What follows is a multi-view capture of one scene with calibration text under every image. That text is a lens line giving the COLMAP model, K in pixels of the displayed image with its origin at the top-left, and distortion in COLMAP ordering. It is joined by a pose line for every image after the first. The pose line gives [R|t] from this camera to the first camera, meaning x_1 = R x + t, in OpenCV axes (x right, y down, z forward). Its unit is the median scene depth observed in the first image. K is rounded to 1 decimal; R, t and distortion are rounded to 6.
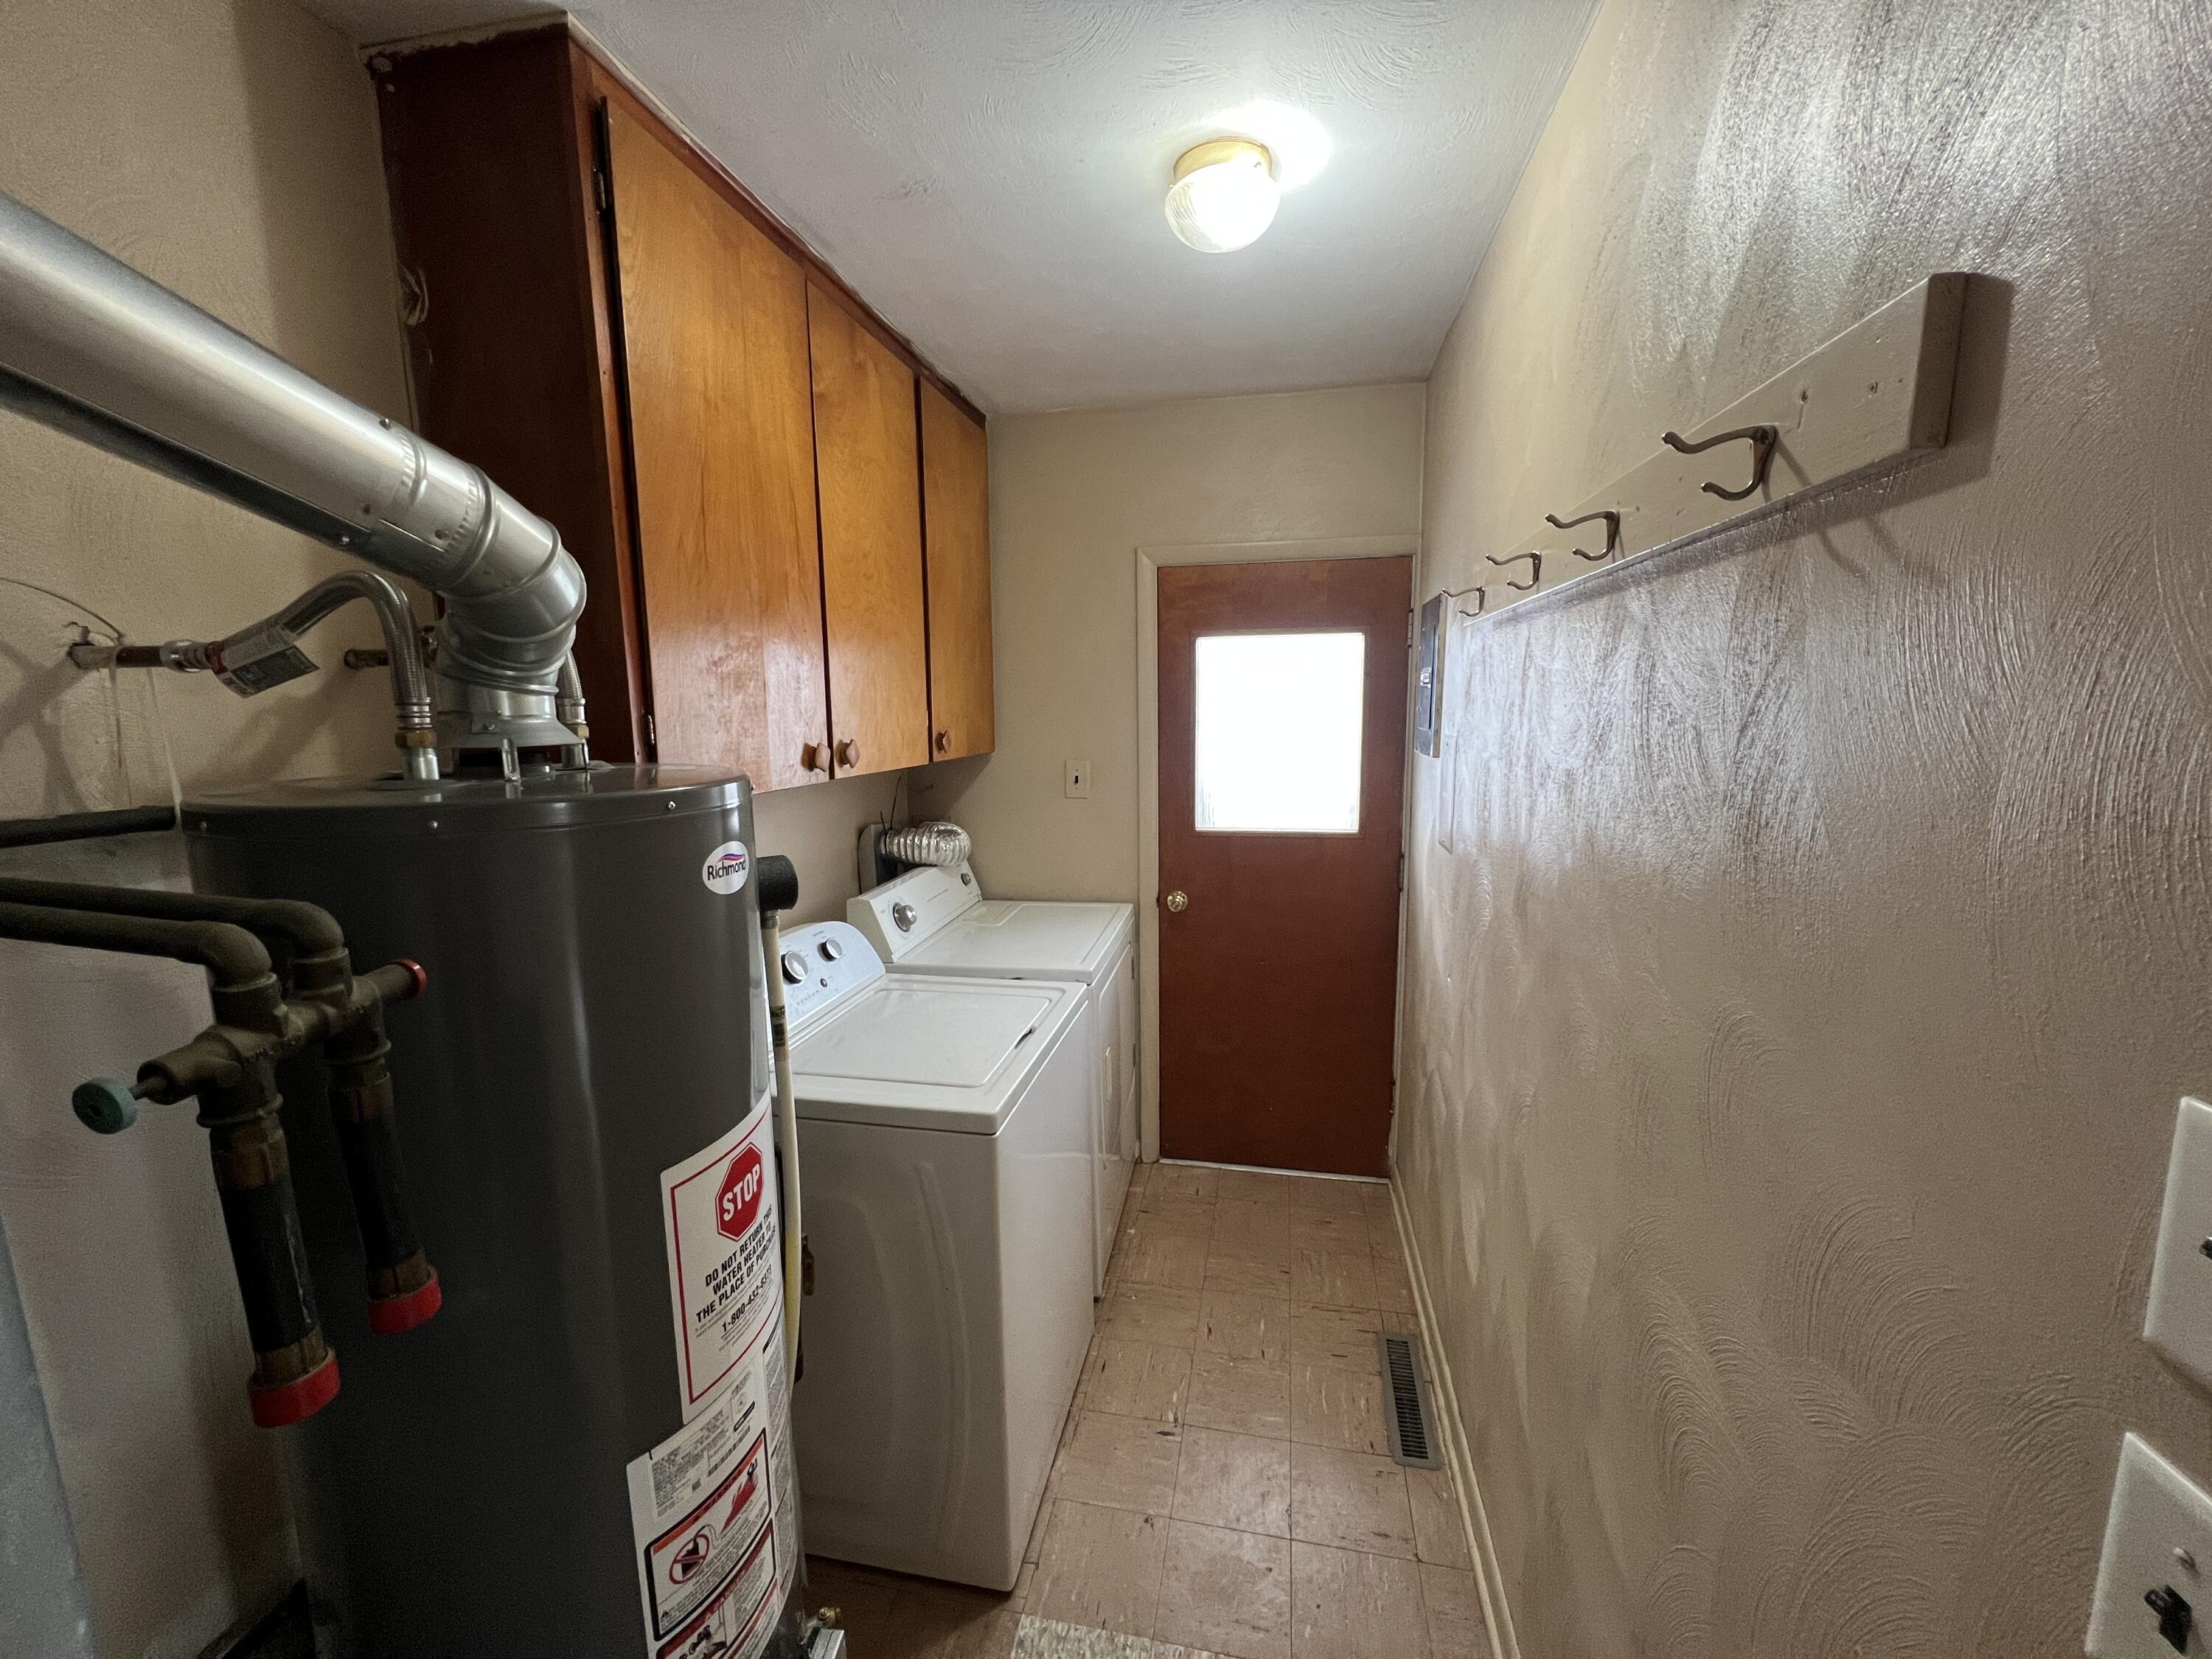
lens RADIAL K [[884.3, 0, 1106.5], [0, 884.3, 831.7], [0, 0, 1]] dist [-0.000072, -0.000011]
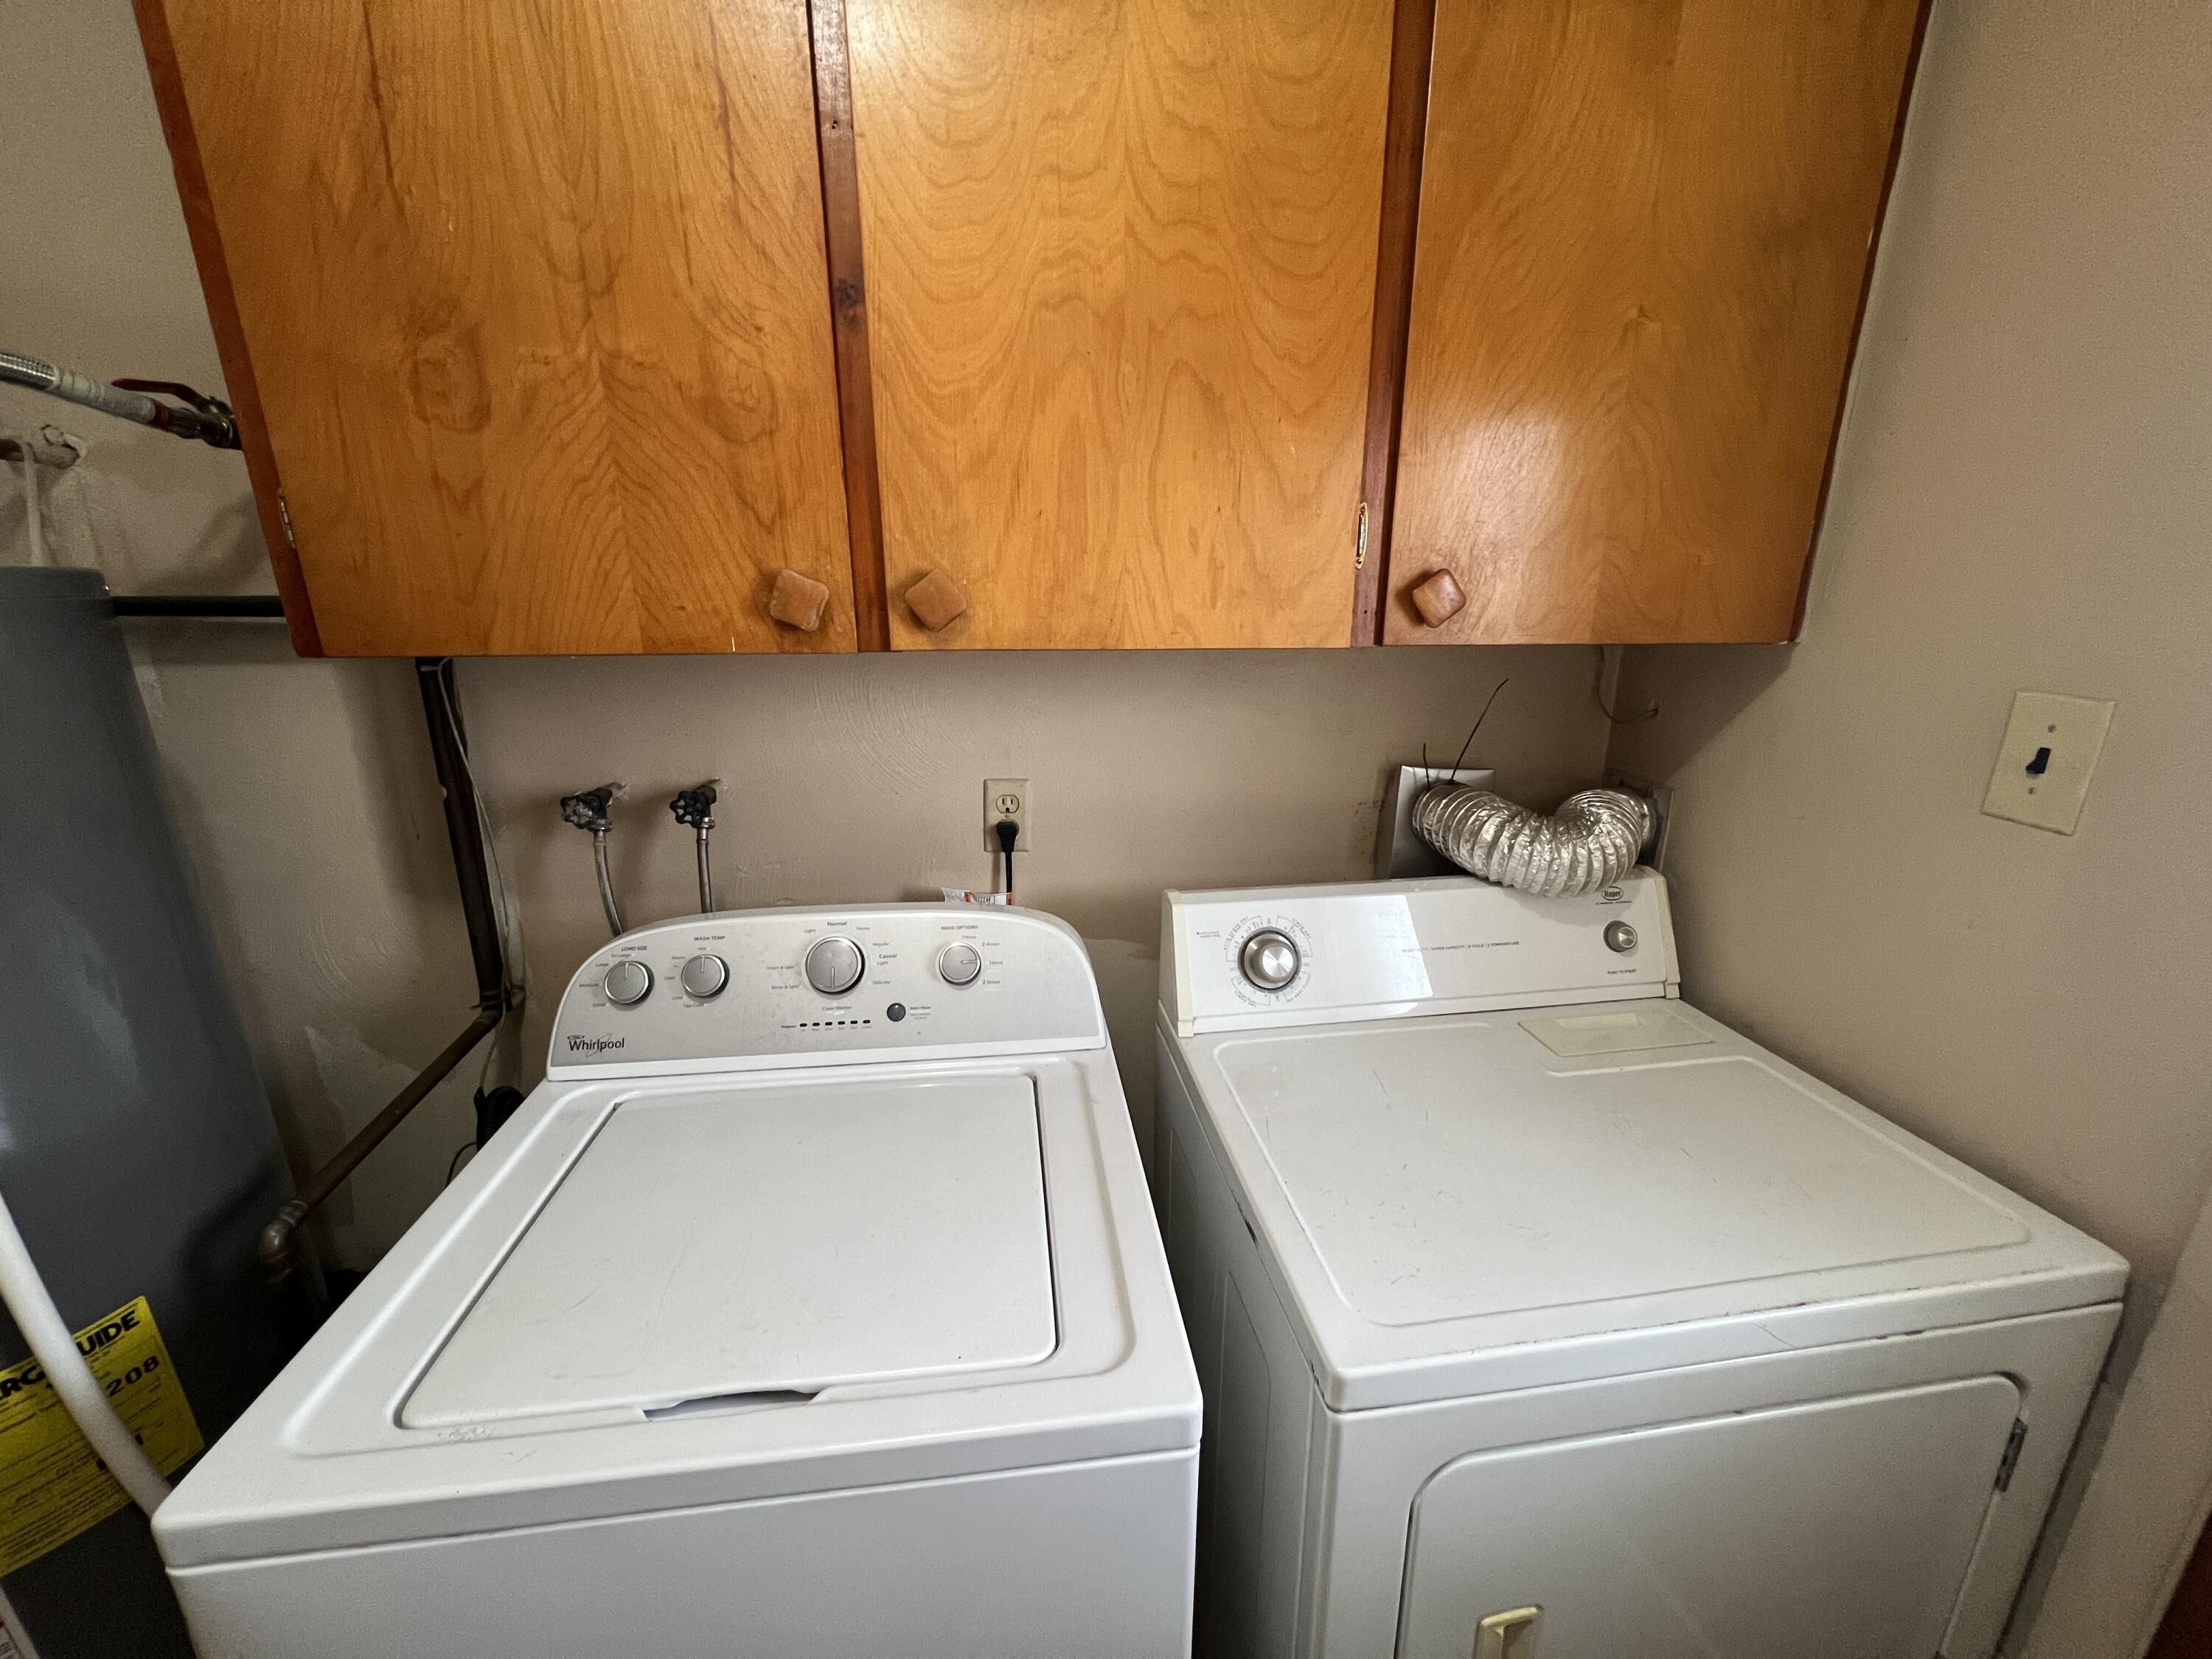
lens RADIAL K [[884.3, 0, 1106.5], [0, 884.3, 831.7], [0, 0, 1]] dist [-0.000072, -0.000011]
pose [[0.324648, 0.265989, -0.907664, 0.144211], [-0.140651, 0.962550, 0.231767, -0.063453], [0.935319, 0.052421, 0.349901, 0.631967]]
